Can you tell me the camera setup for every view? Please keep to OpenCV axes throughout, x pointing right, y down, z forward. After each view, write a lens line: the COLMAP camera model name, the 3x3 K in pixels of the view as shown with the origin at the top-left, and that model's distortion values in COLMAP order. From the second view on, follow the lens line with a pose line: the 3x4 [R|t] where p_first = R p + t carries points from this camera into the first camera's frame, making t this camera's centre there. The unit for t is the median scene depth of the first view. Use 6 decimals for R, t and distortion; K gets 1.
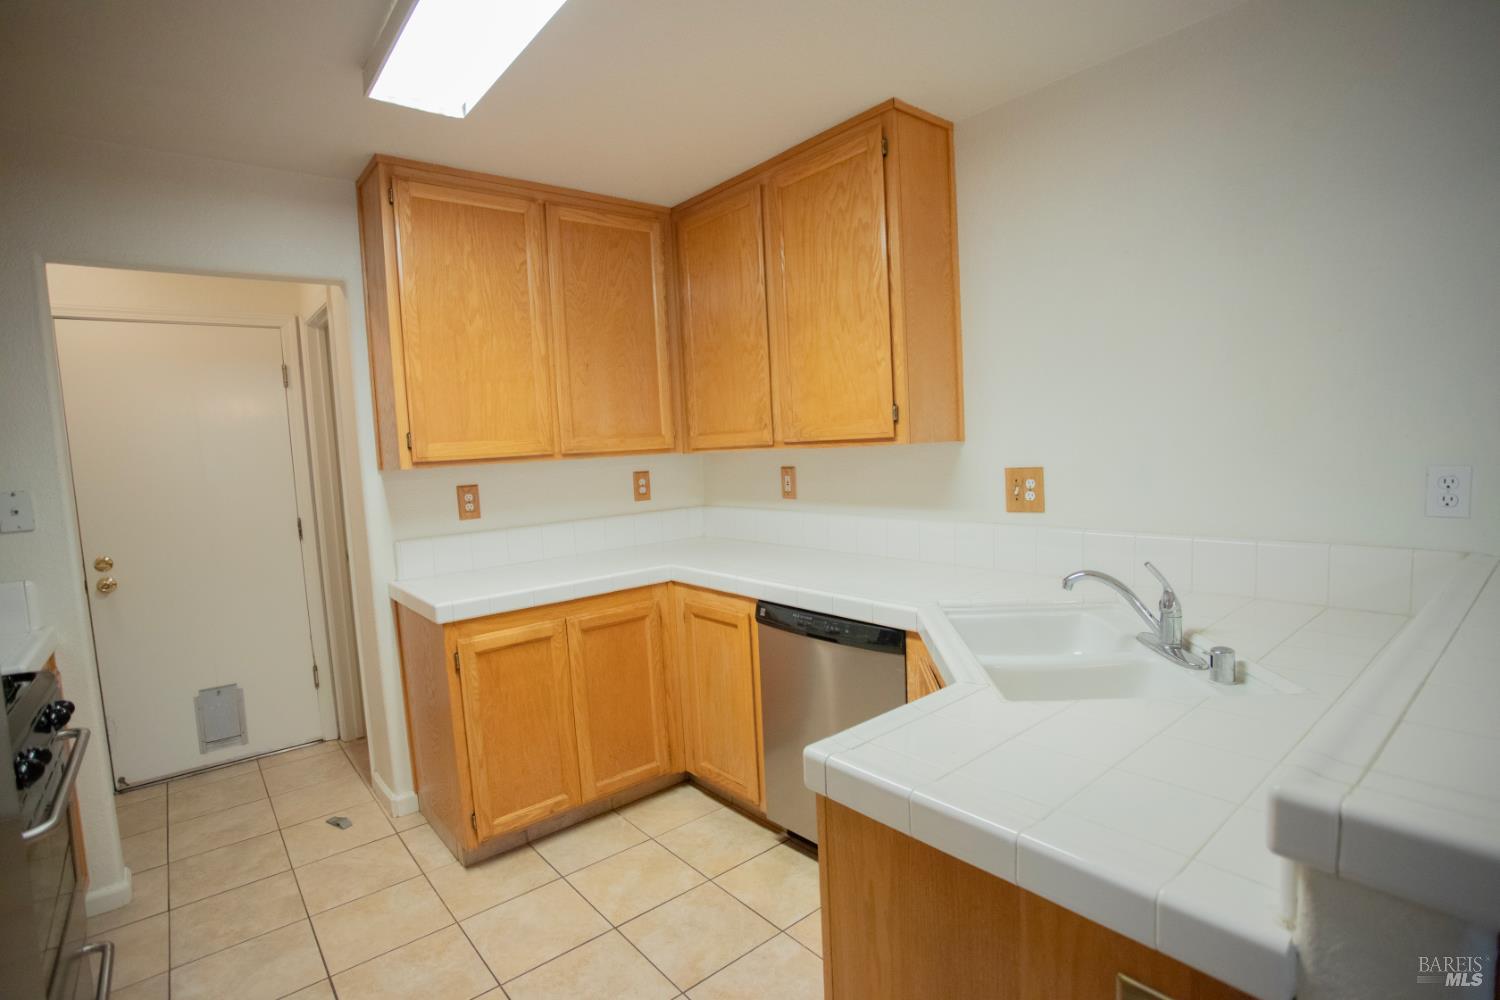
lens RADIAL K [[737.8, 0, 746.2], [0, 737.8, 505.4], [0, 0, 1]] dist [-0.059381, 0.022703]
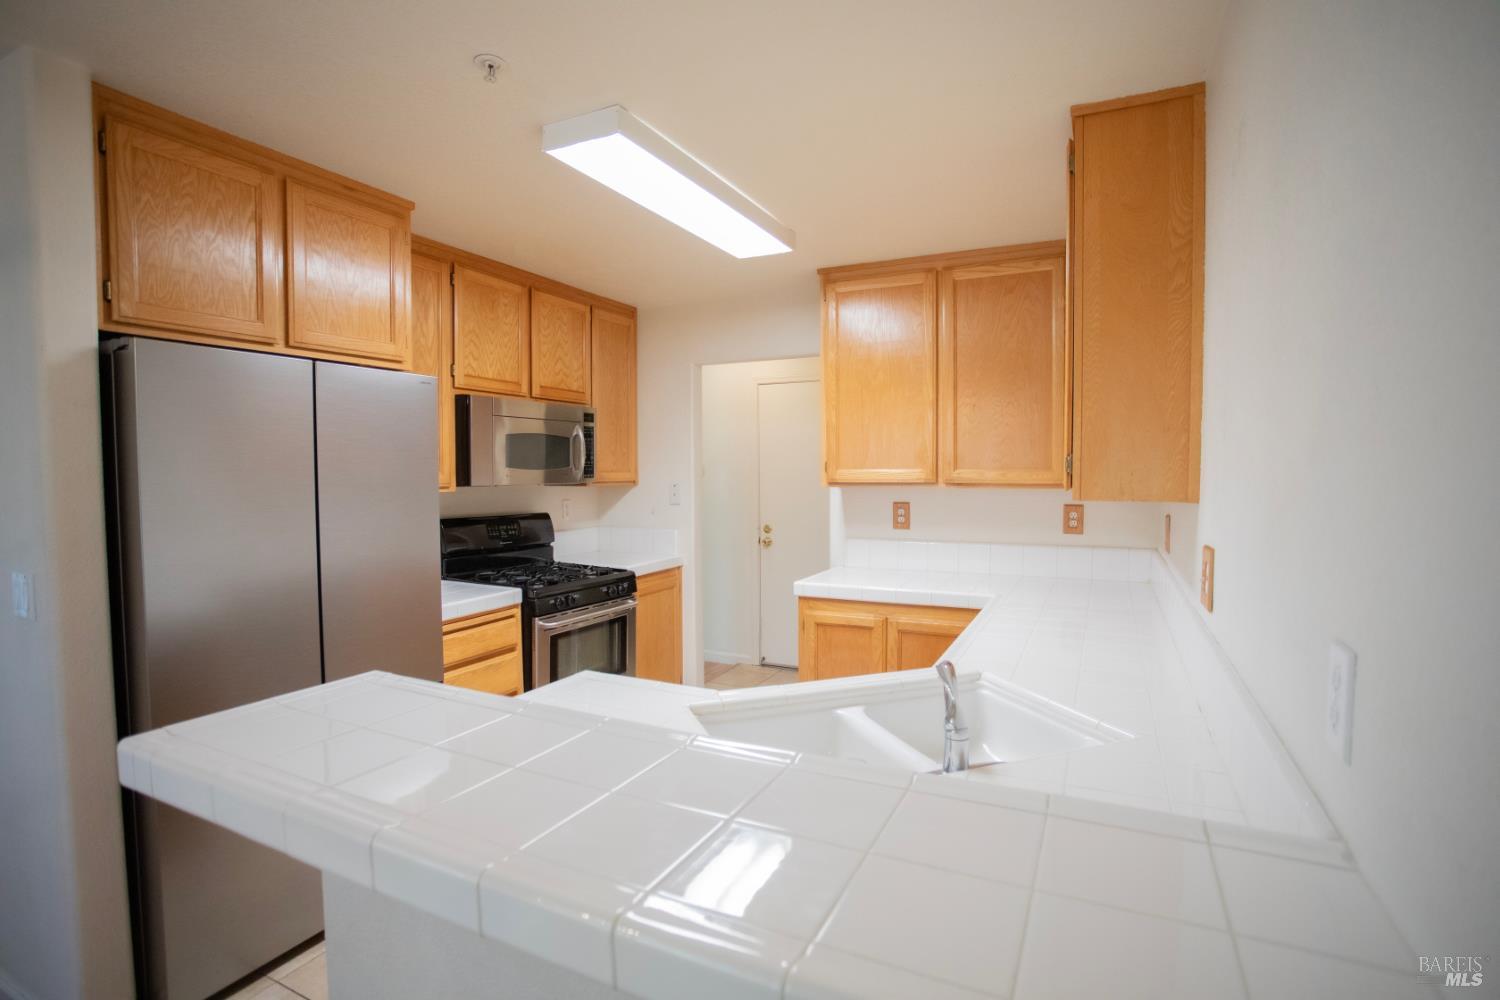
lens RADIAL K [[737.8, 0, 741.7], [0, 737.8, 505.2], [0, 0, 1]] dist [-0.059381, 0.022703]
pose [[0.395088, 0.092594, -0.913965, 0.713102], [-0.091827, 0.993905, 0.060998, -0.079232], [0.914042, 0.059827, 0.401182, 0.251639]]
